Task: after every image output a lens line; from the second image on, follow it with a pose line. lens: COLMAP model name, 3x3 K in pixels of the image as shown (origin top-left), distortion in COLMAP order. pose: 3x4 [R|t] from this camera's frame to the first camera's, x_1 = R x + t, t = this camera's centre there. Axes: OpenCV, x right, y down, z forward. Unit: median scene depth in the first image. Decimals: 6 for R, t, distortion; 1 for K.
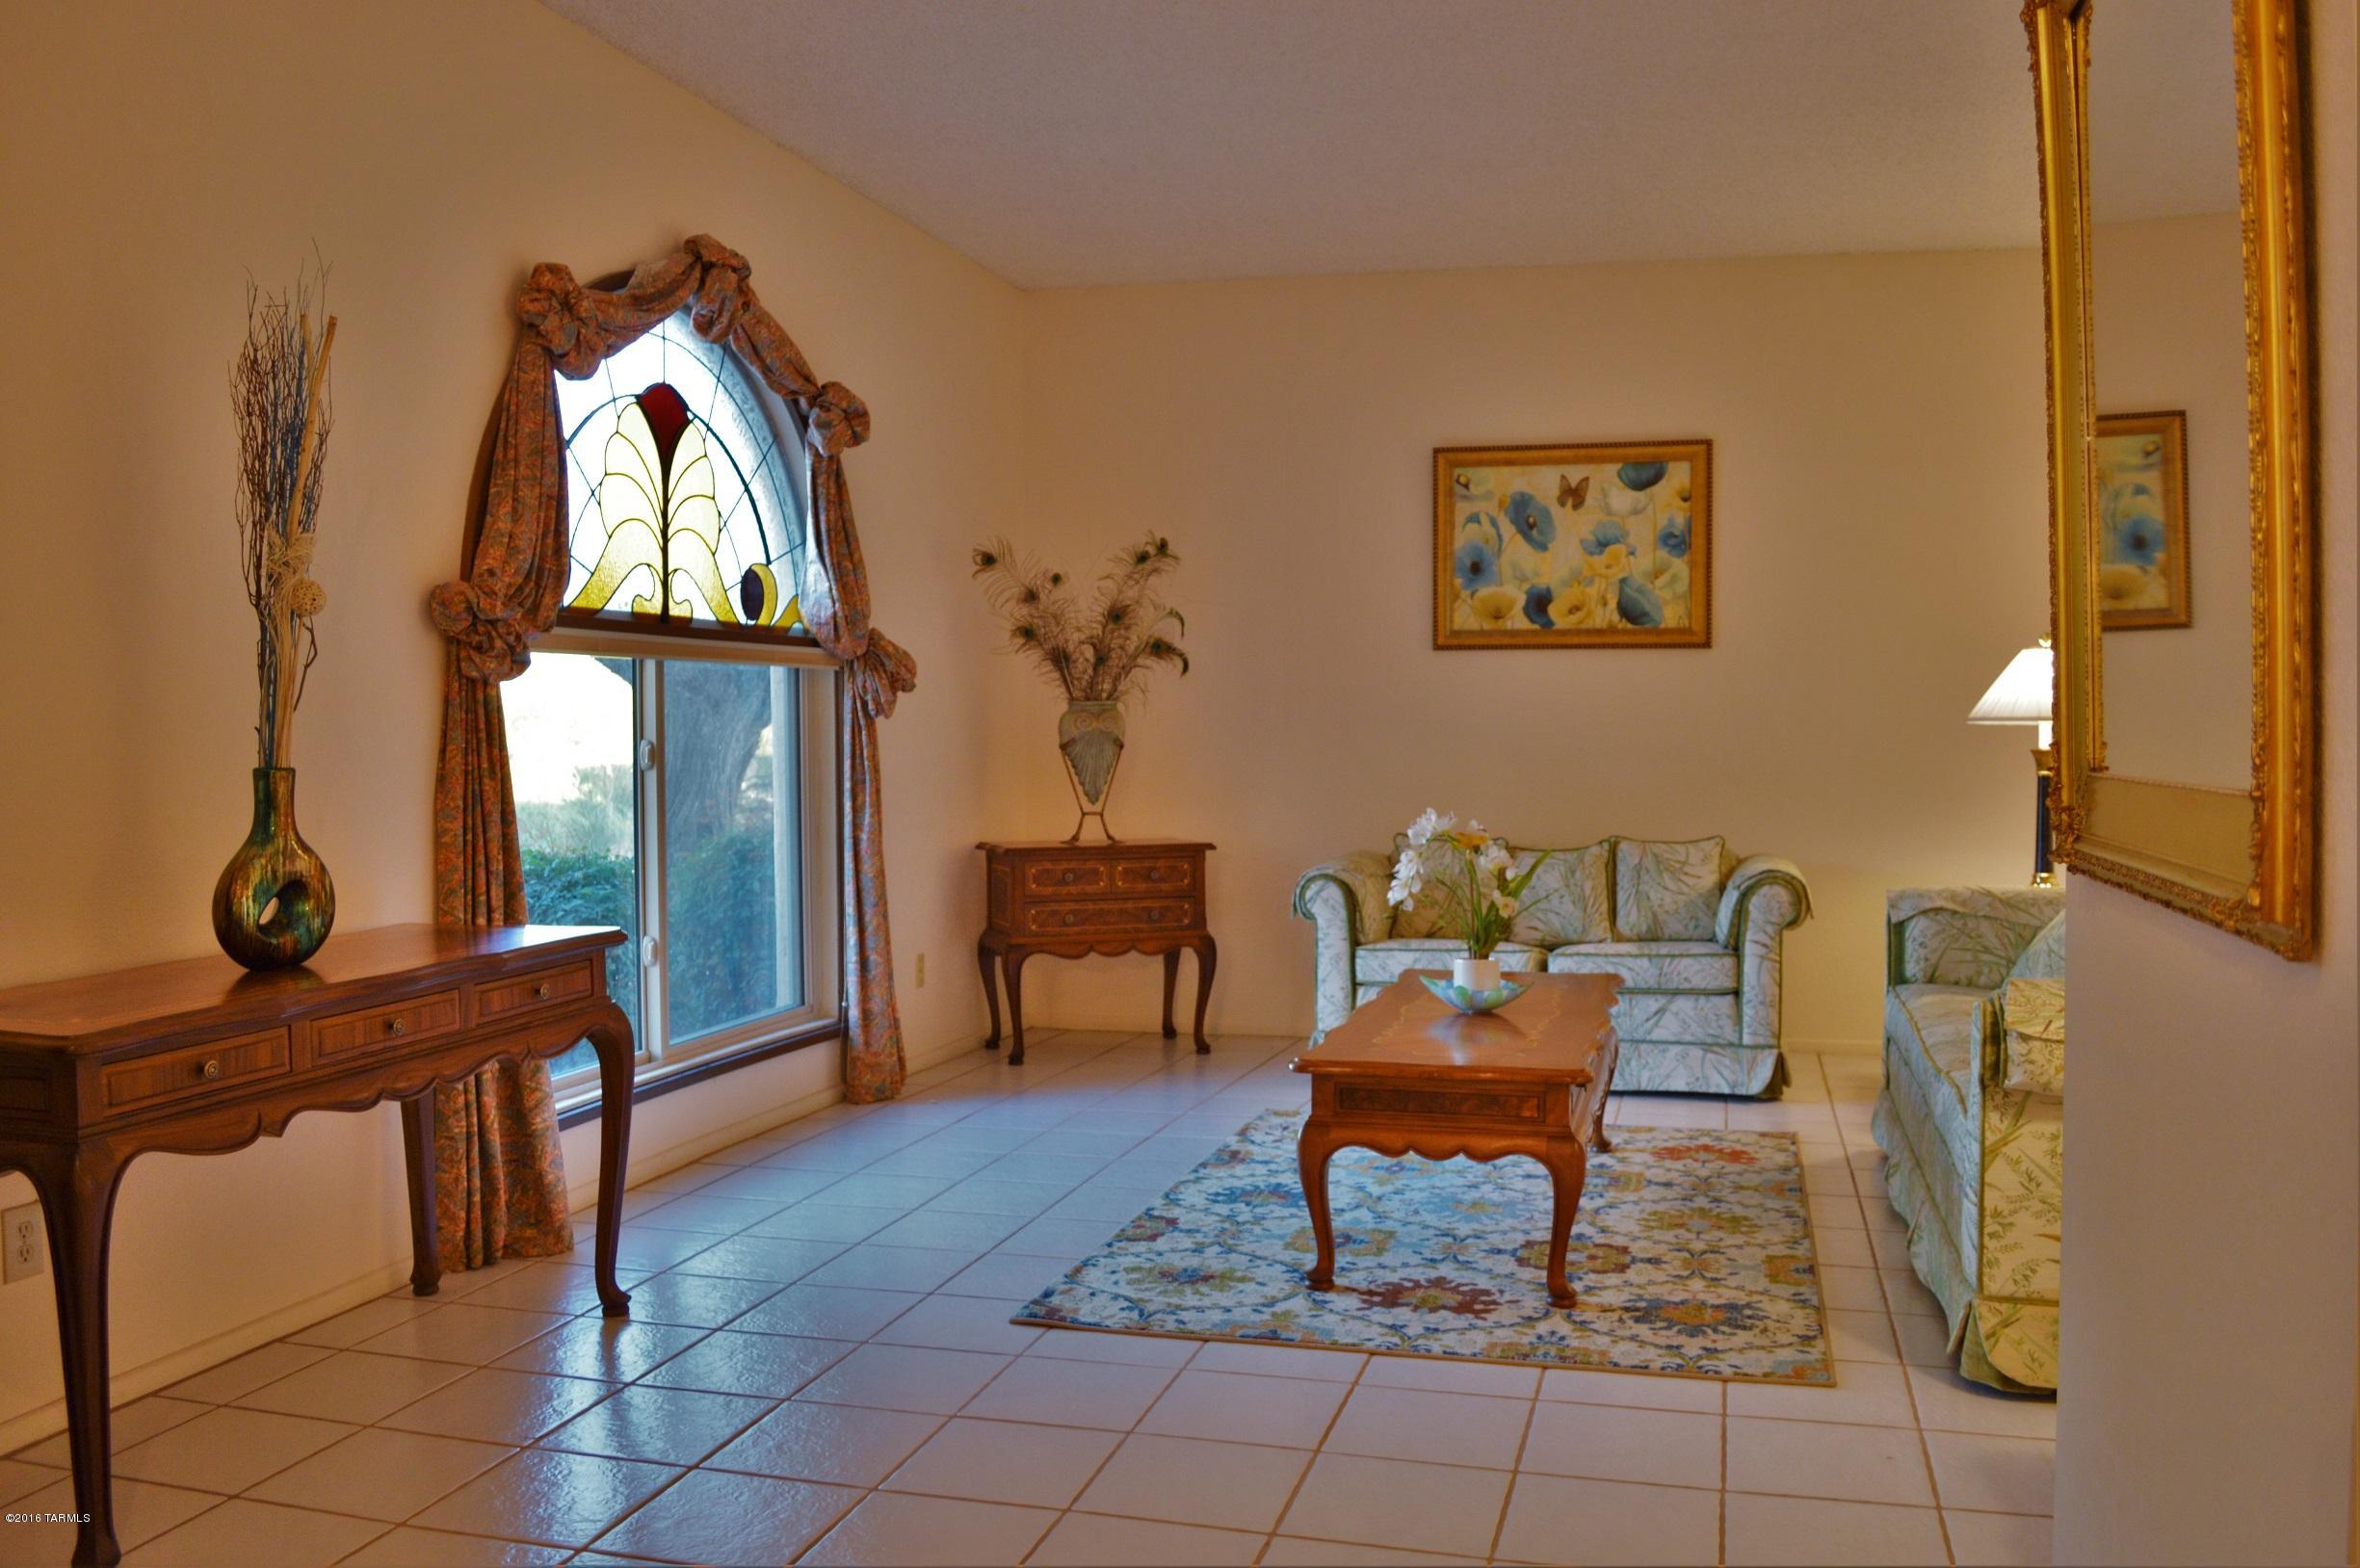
lens RADIAL K [[1903.5, 0, 1180.0], [0, 1903.5, 784.0], [0, 0, 1]] dist [-0.083325, 0.005842]
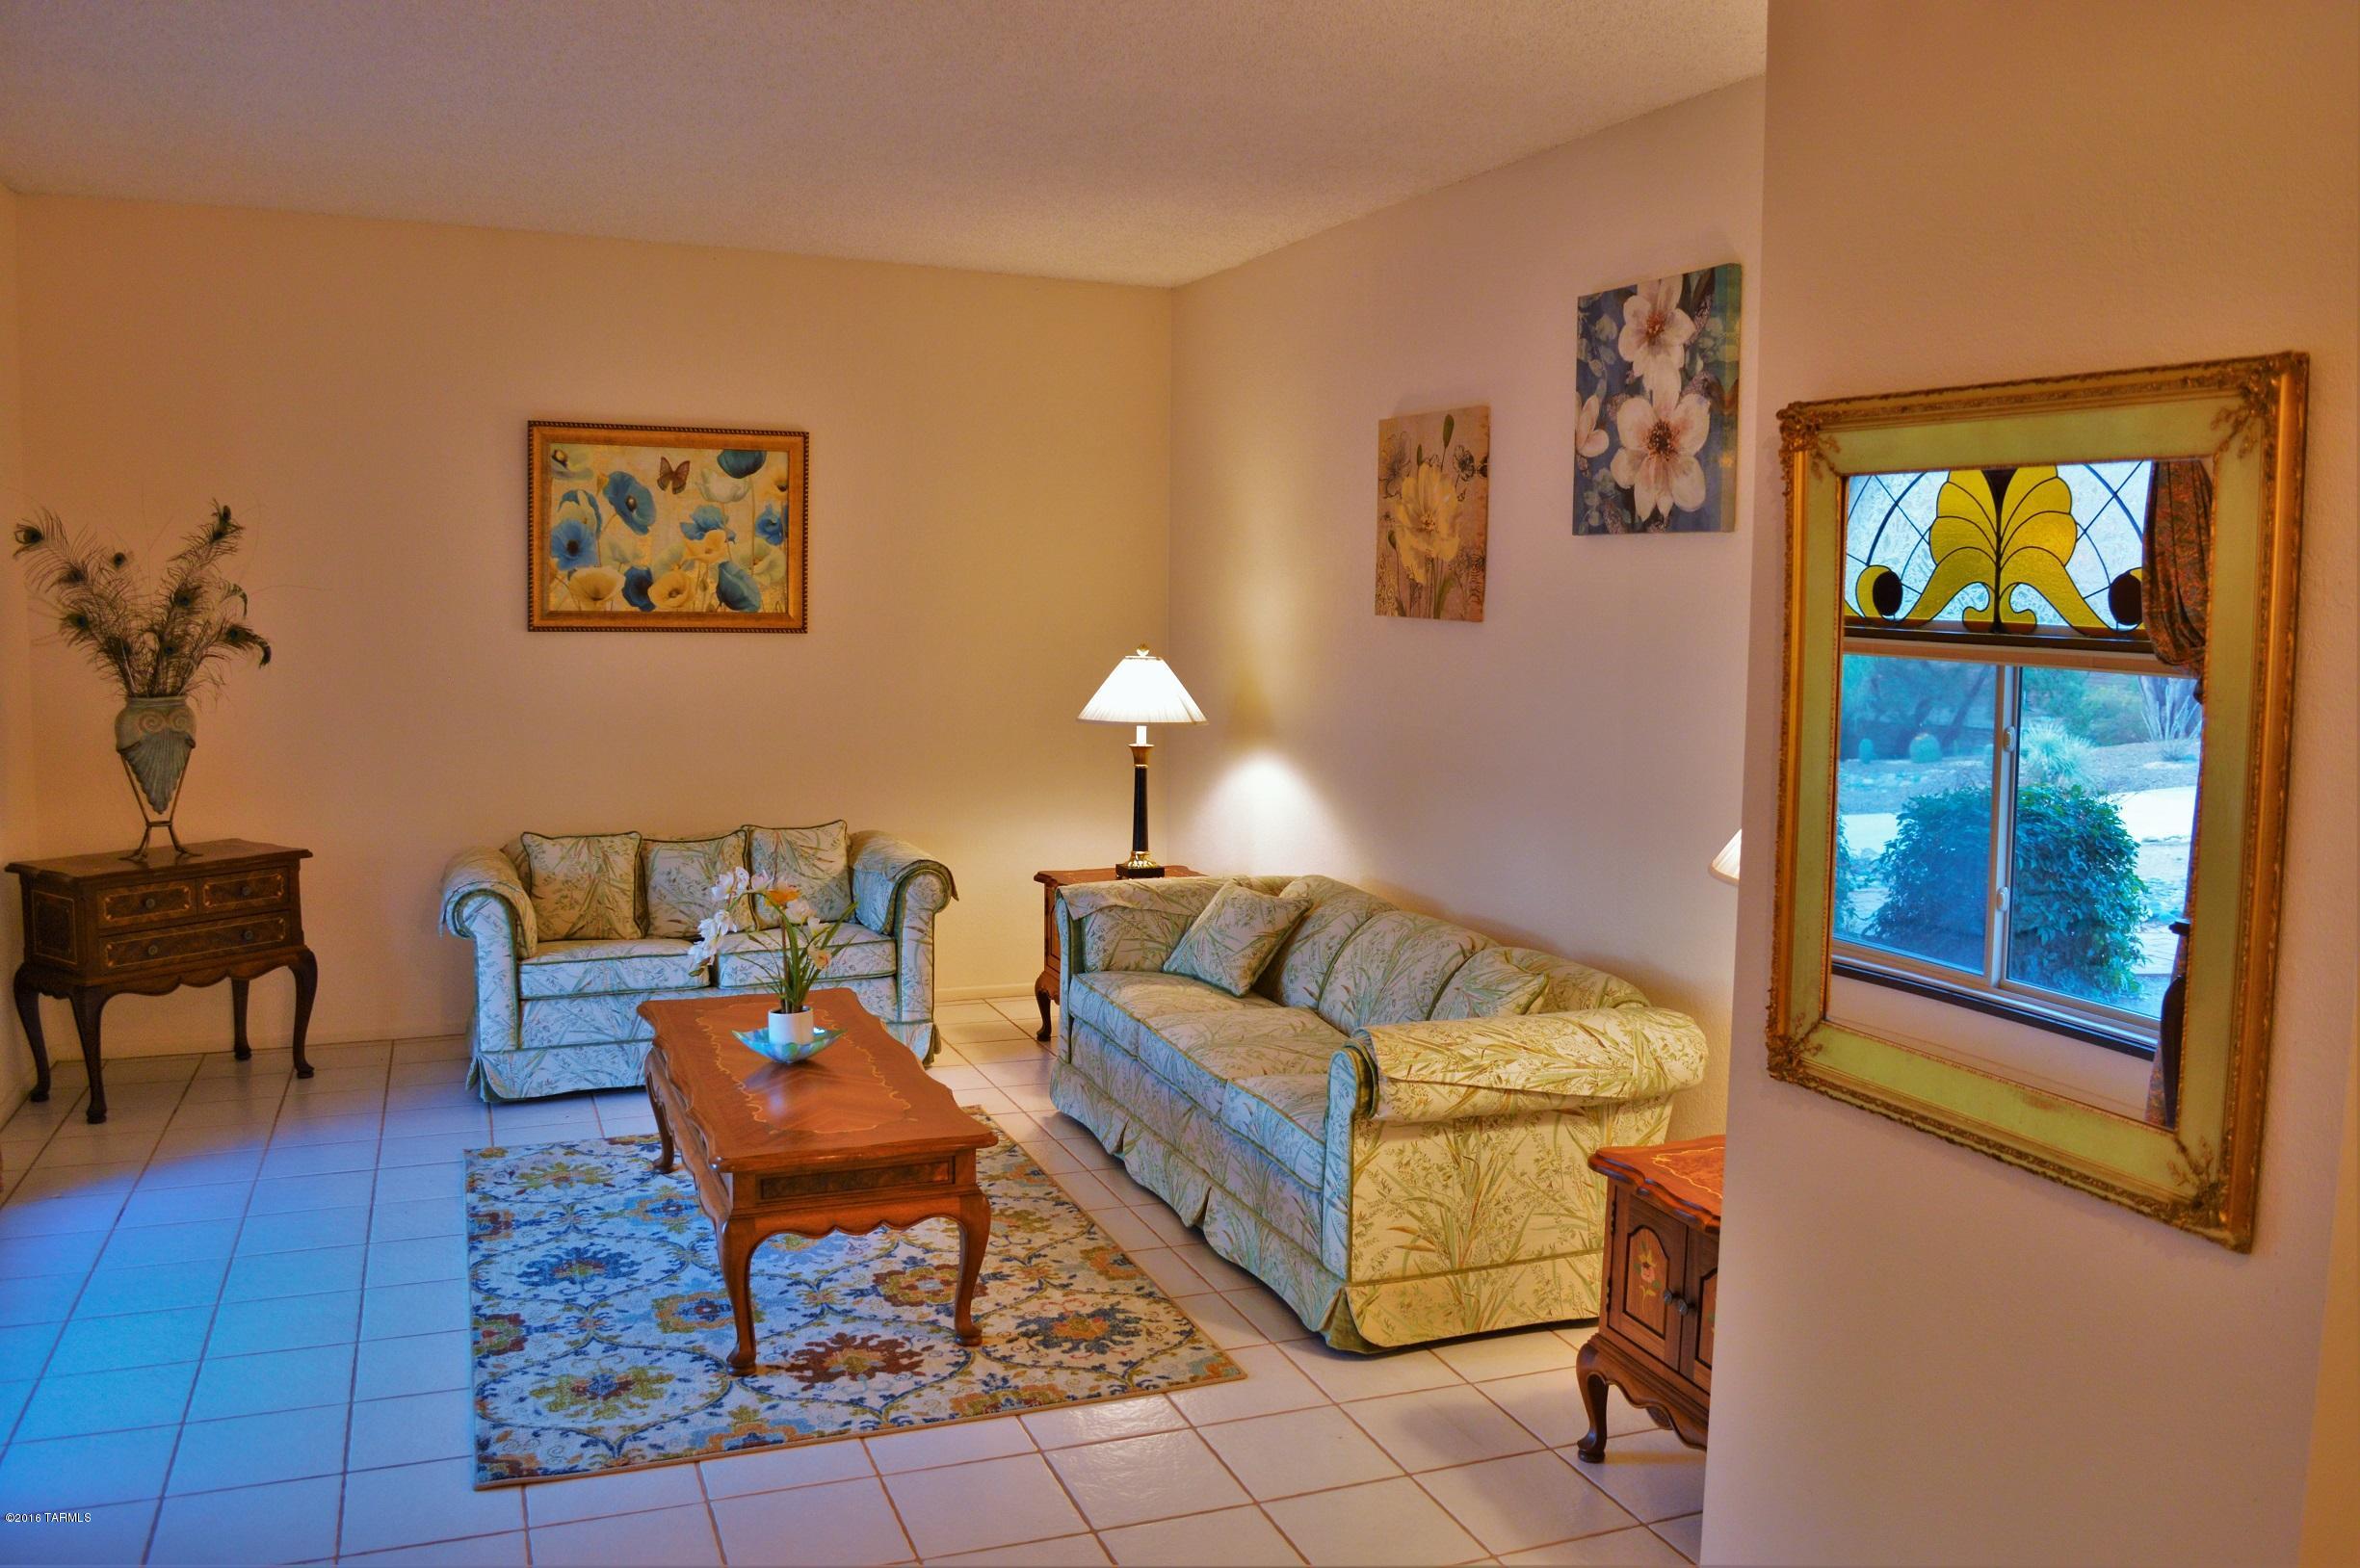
lens RADIAL K [[1875.9, 0, 1180.0], [0, 1875.9, 784.0], [0, 0, 1]] dist [-0.085791, 0.012704]
pose [[0.794604, -0.050588, 0.605016, -0.309366], [-0.000946, 0.996418, 0.084557, -0.127240], [-0.607127, -0.067762, 0.791710, 0.082470]]
